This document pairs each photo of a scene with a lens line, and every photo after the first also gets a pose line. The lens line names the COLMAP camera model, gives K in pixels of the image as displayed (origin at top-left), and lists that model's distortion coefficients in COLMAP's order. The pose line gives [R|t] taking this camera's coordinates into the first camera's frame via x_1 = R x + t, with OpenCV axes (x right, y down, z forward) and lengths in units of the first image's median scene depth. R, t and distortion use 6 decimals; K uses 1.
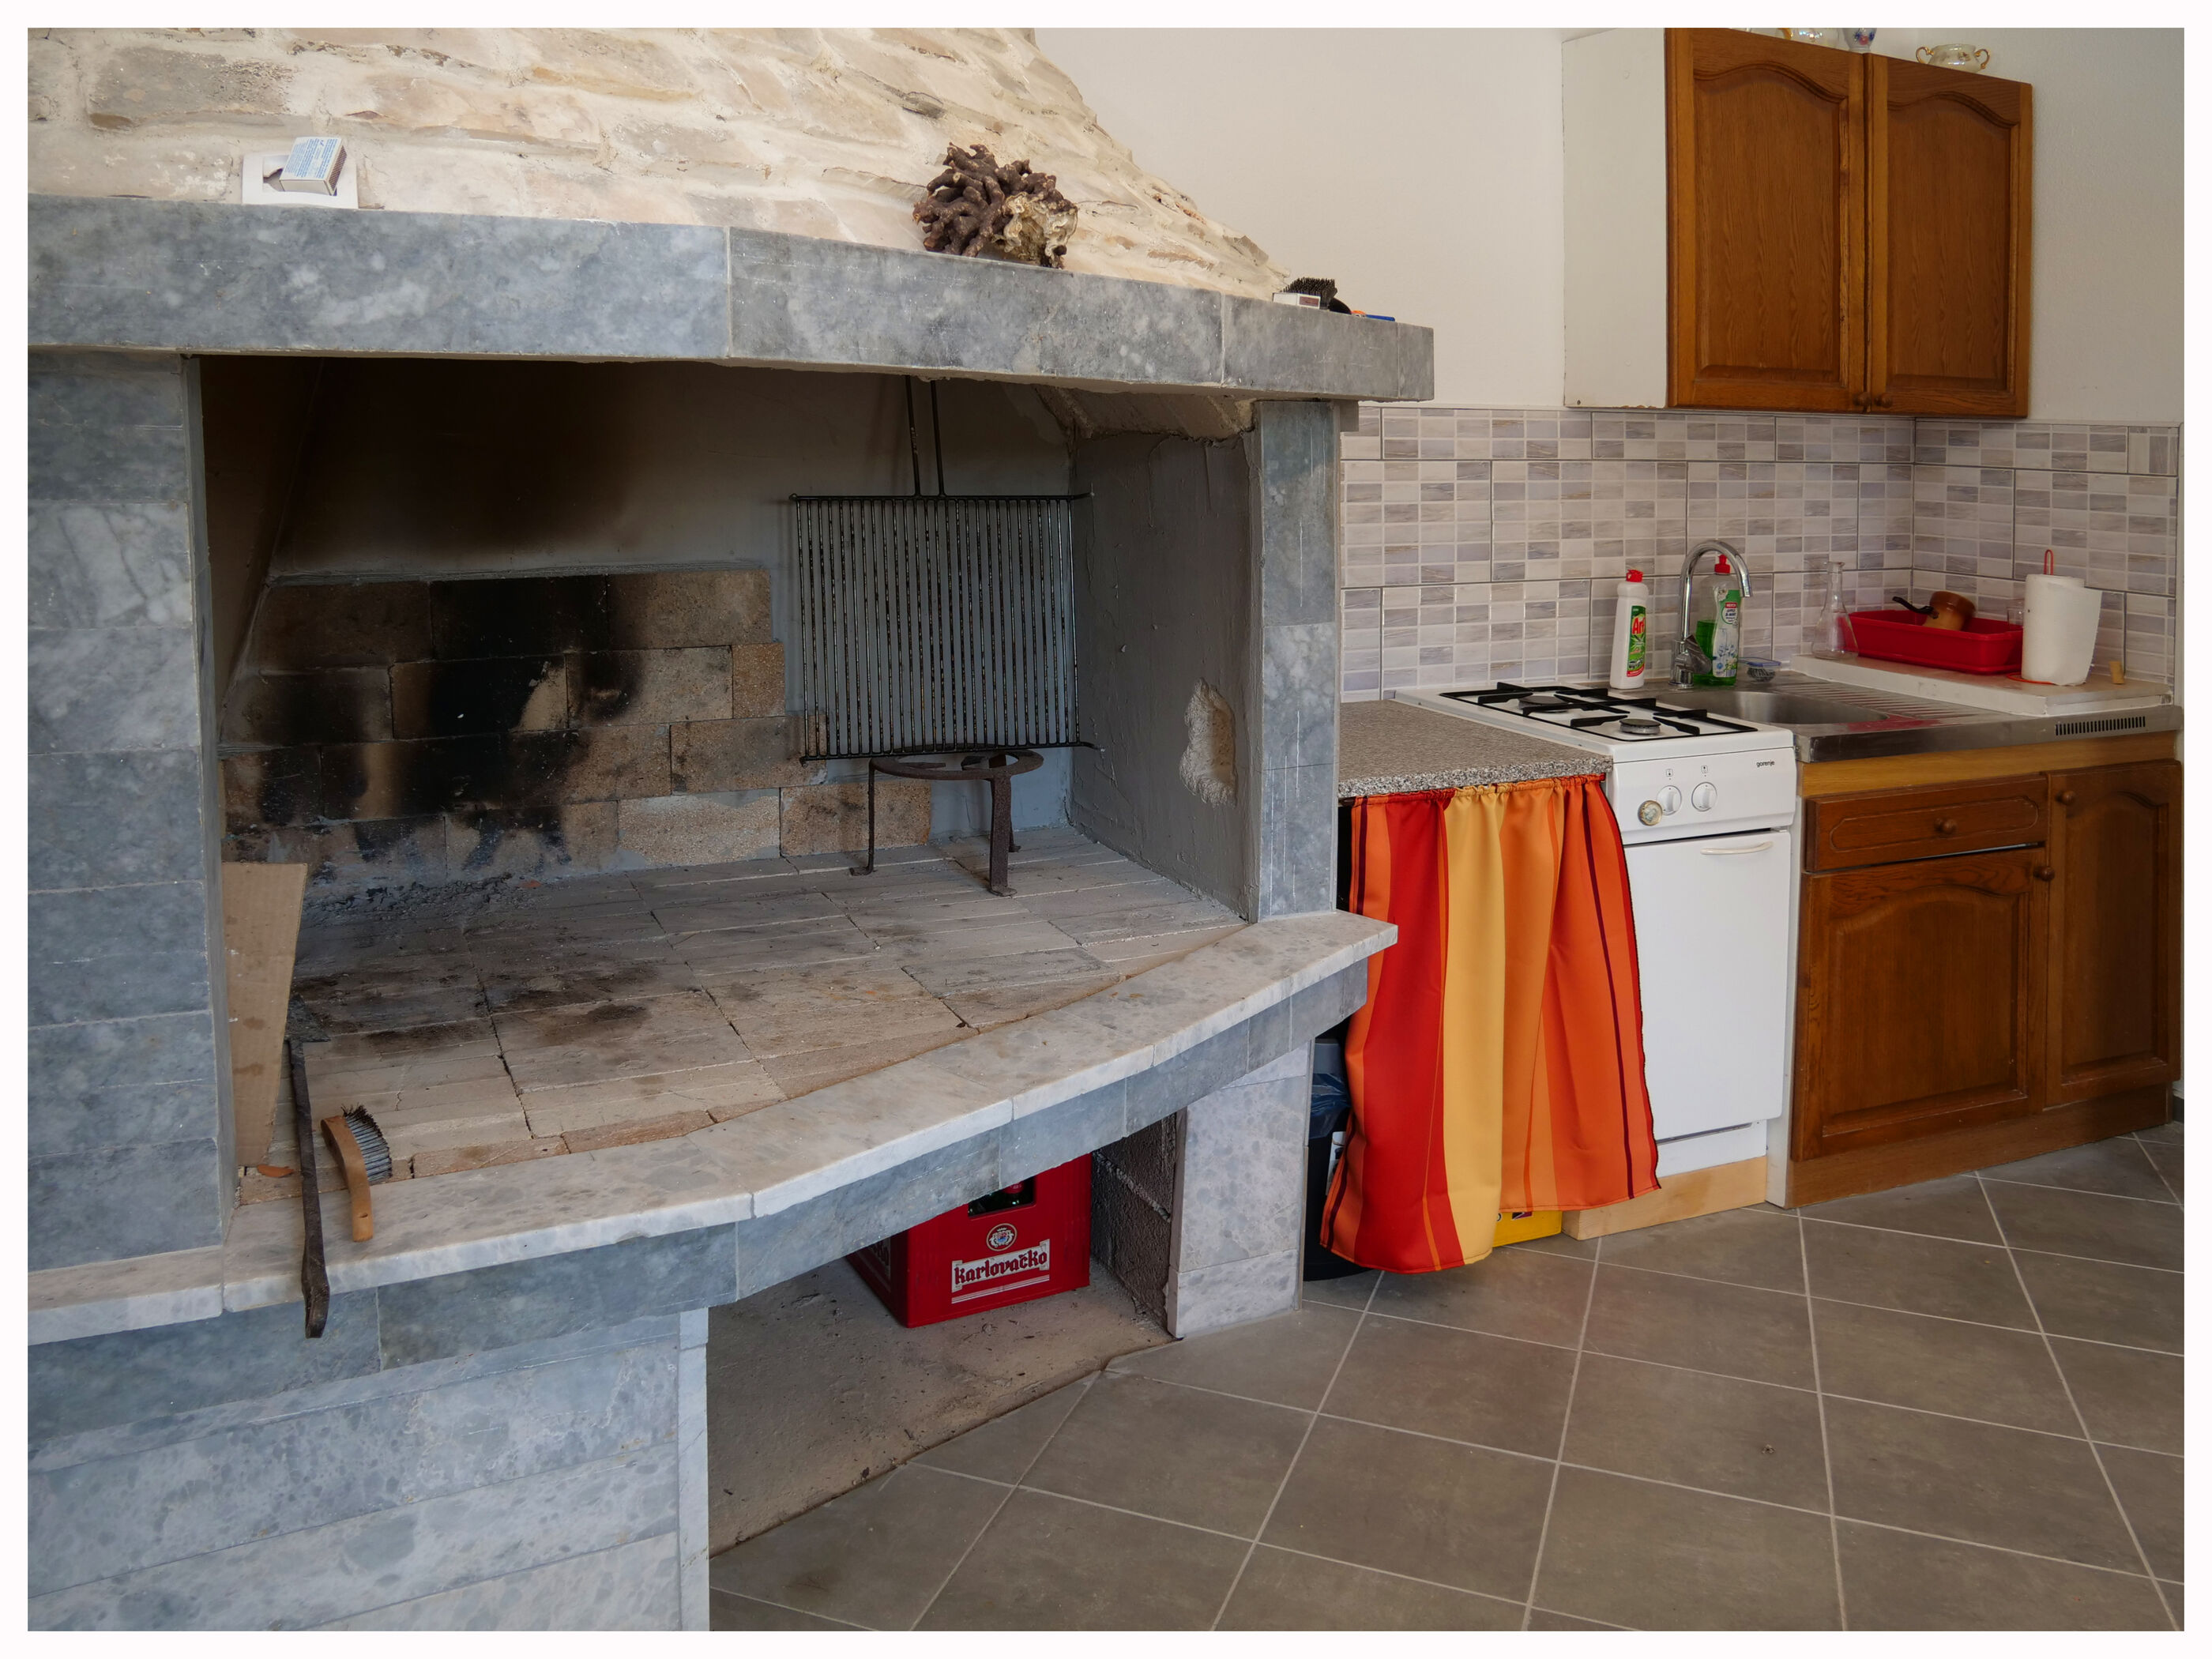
lens RADIAL K [[1706.4, 0, 1107.1], [0, 1706.4, 741.6], [0, 0, 1]] dist [-0.066162, 0.004731]
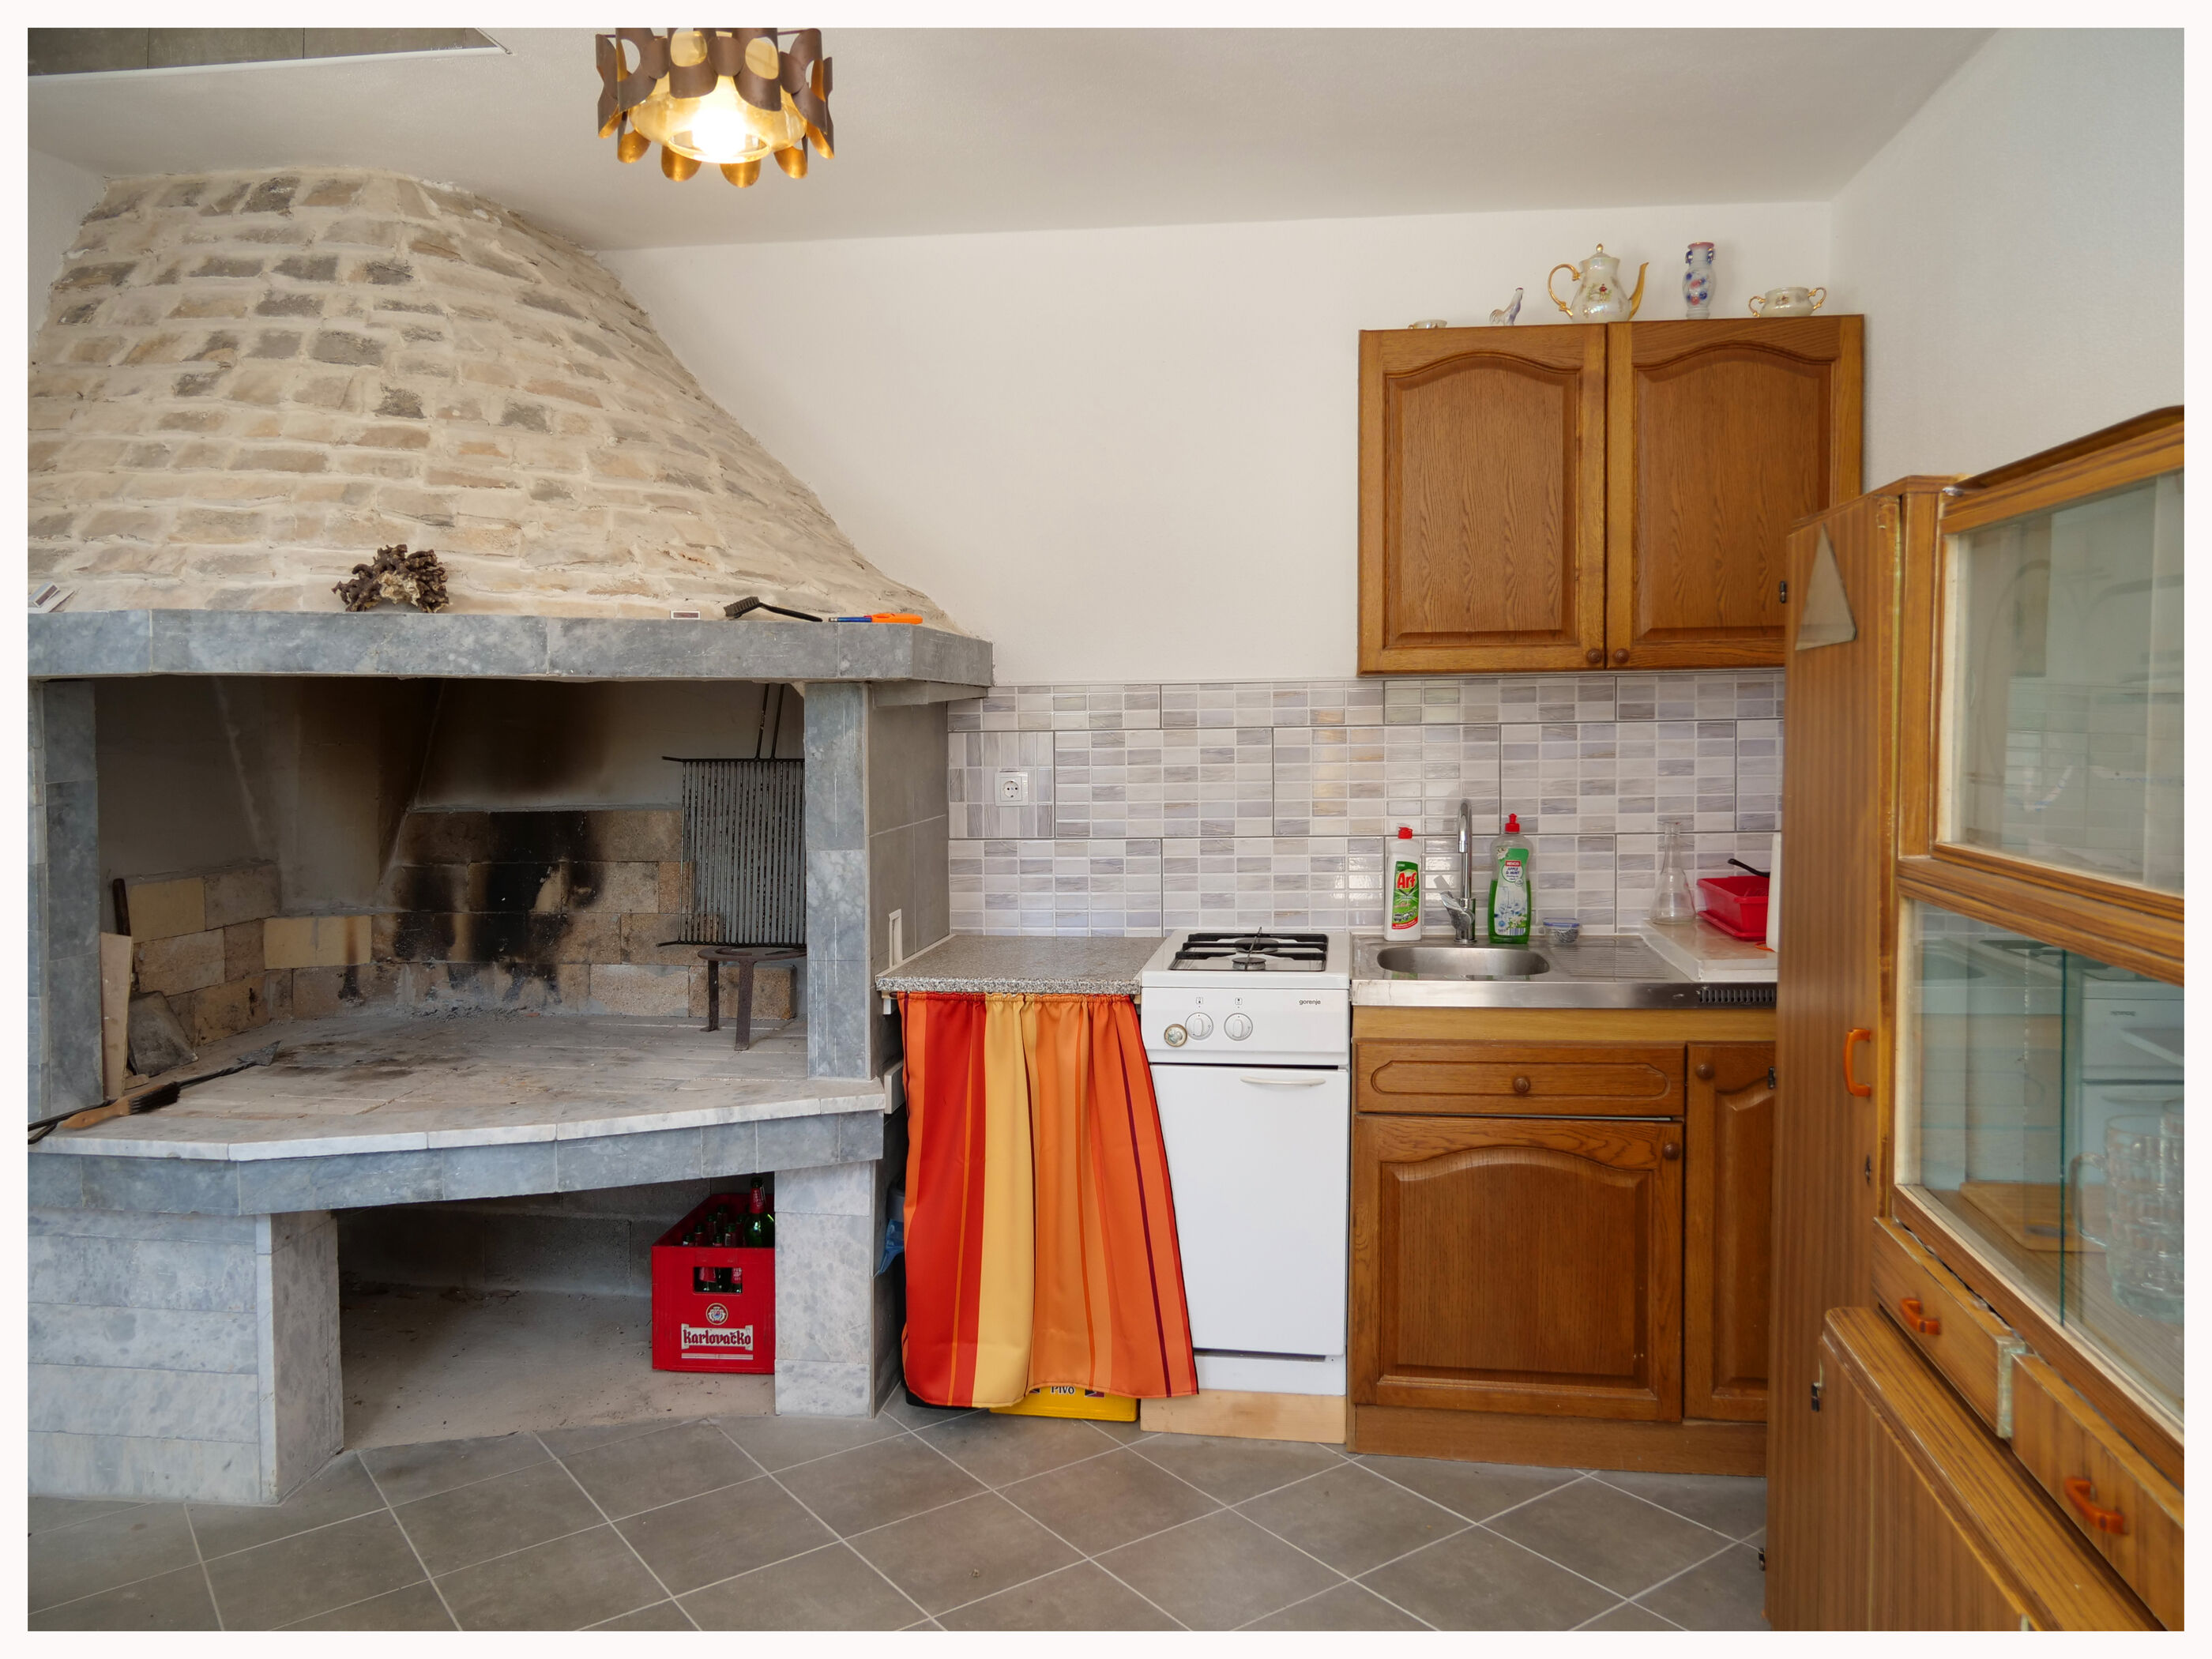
lens RADIAL K [[1706.4, 0, 1107.1], [0, 1706.4, 741.6], [0, 0, 1]] dist [-0.066162, 0.004731]
pose [[0.817748, -0.012580, -0.575438, 0.969407], [-0.087357, 0.985467, -0.145686, 0.020194], [0.568908, 0.169403, 0.804765, 0.046249]]
